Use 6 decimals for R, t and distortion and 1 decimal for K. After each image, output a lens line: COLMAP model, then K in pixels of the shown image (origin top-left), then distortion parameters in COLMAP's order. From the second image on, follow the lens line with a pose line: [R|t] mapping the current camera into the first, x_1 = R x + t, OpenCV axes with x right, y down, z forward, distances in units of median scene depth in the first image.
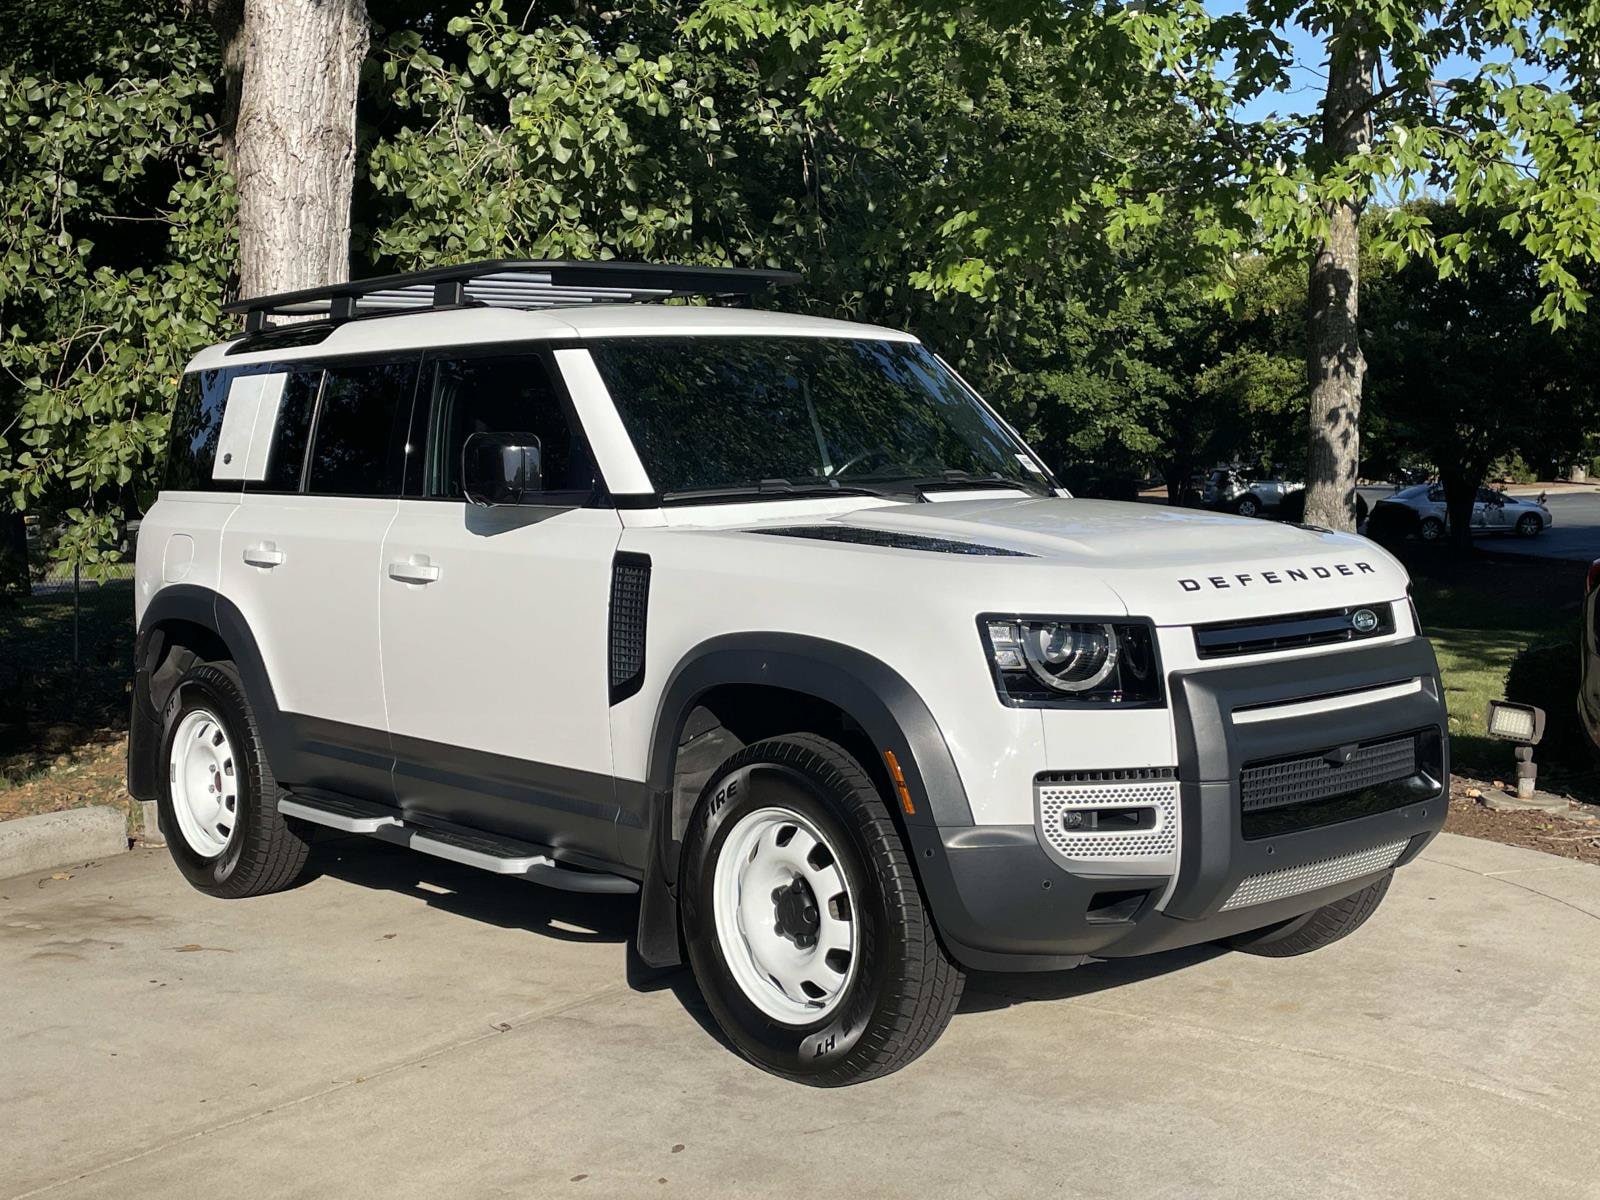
lens RADIAL K [[1998.1, 0, 790.2], [0, 1998.1, 590.9], [0, 0, 1]] dist [0.084613, 0.000000]
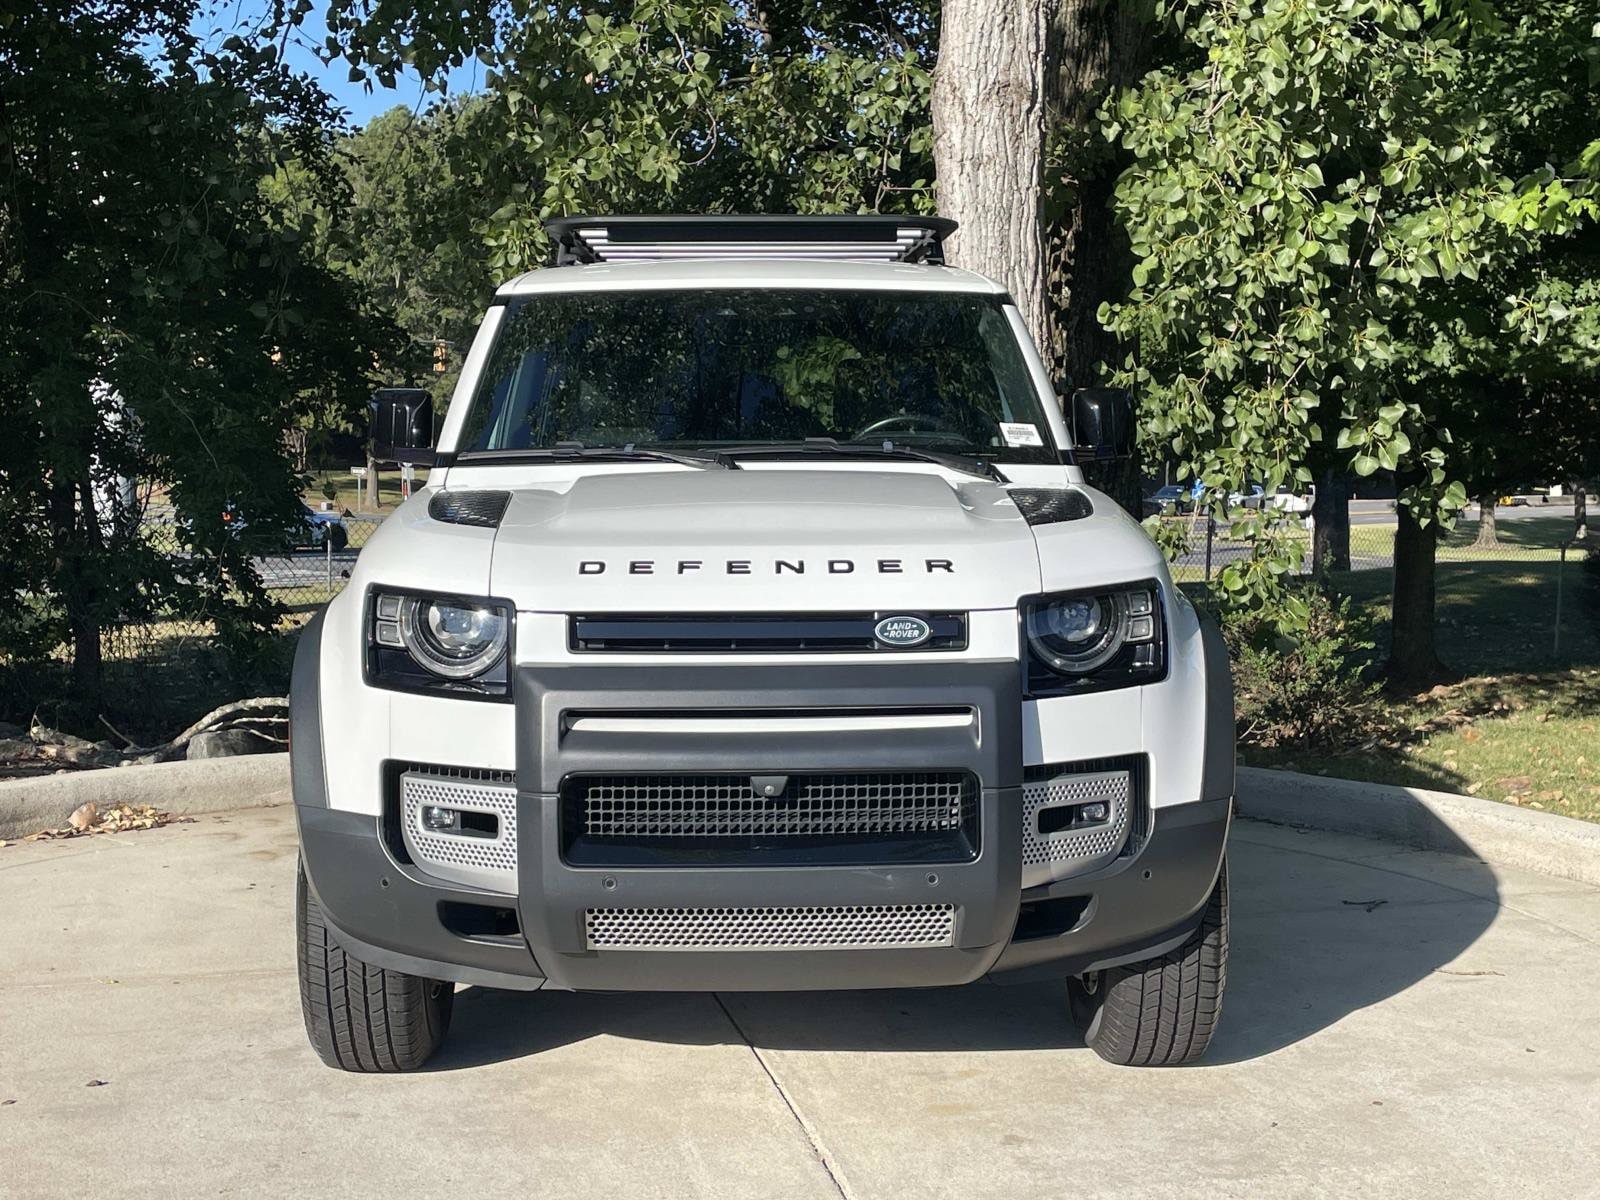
lens RADIAL K [[2140.9, 0, 809.5], [0, 2140.9, 601.0], [0, 0, 1]] dist [0.086614, 0.000000]
pose [[0.778656, 0.066243, -0.623945, 0.788685], [-0.059774, 0.997720, 0.031331, -0.021330], [0.624598, 0.012899, 0.780840, 0.316525]]
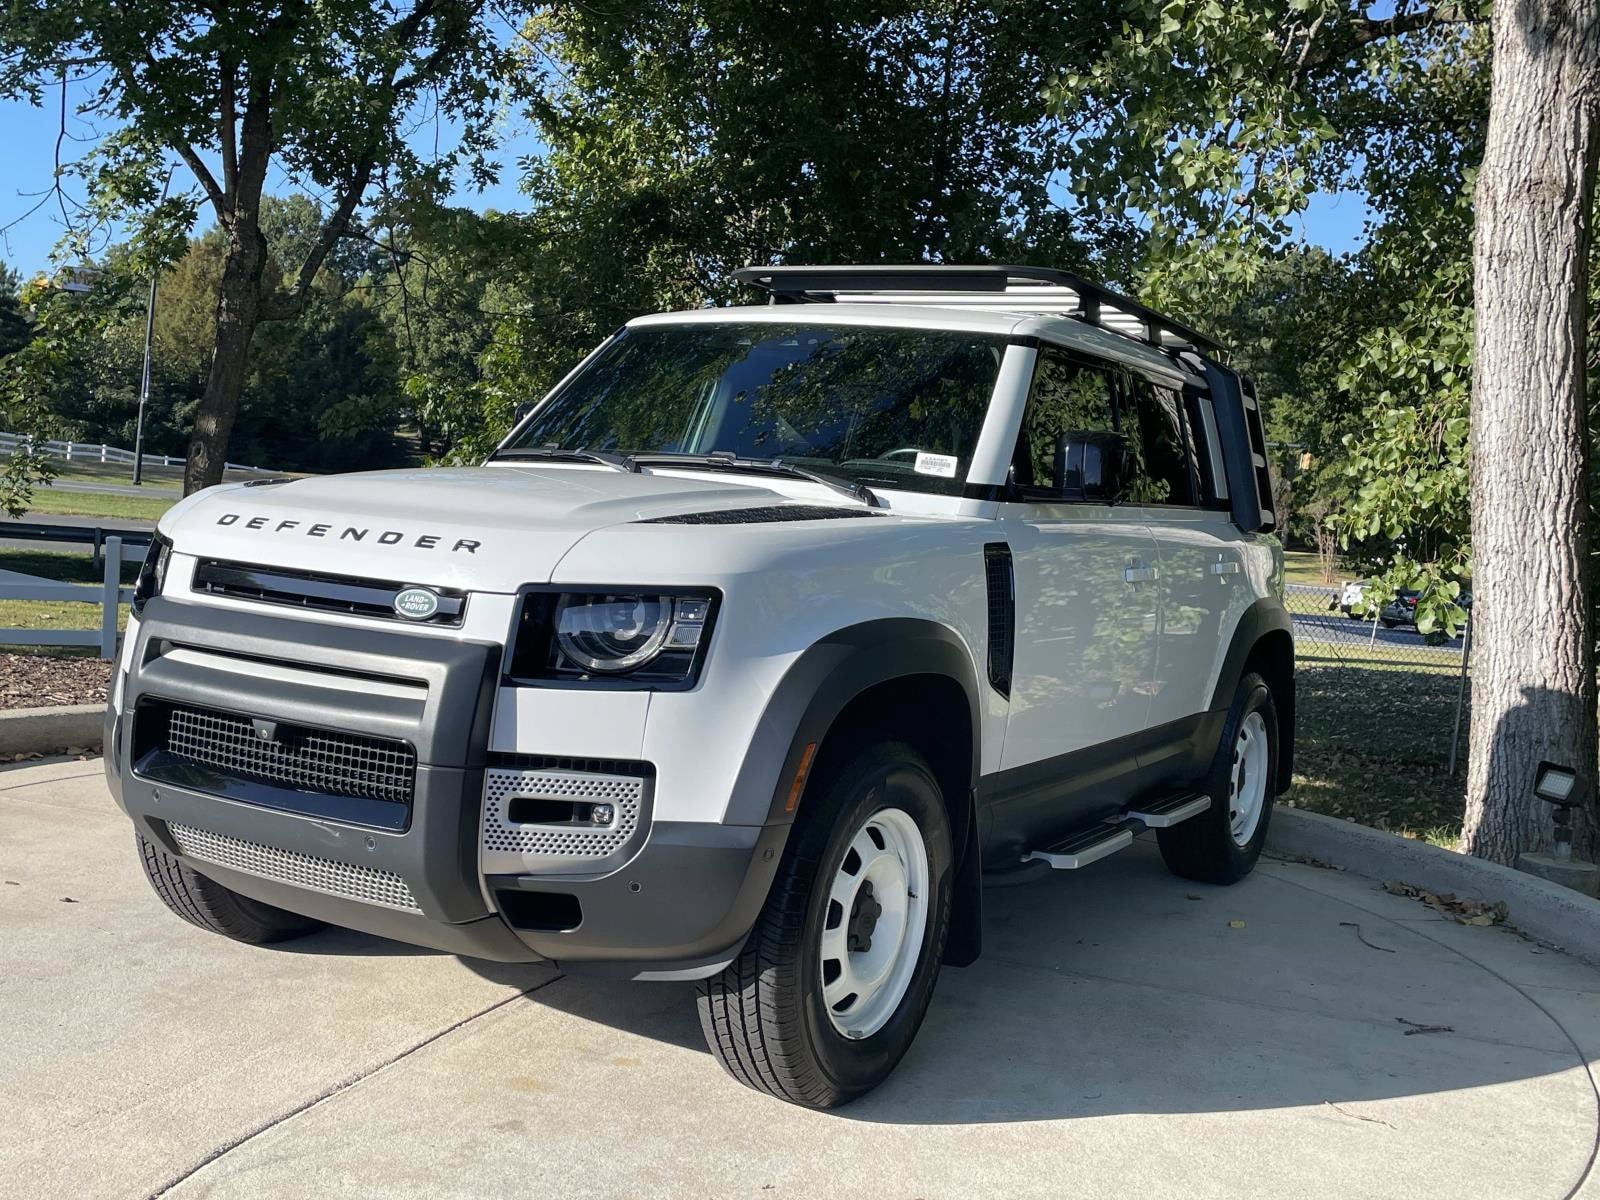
lens RADIAL K [[1666.7, 0, 798.5], [0, 1666.7, 591.3], [0, 0, 1]] dist [0.045297, 0.000000]
pose [[0.325568, 0.103955, -0.939786, 0.985198], [-0.153210, 0.986602, 0.056058, -0.052798], [0.933023, 0.125735, 0.337134, 0.919360]]
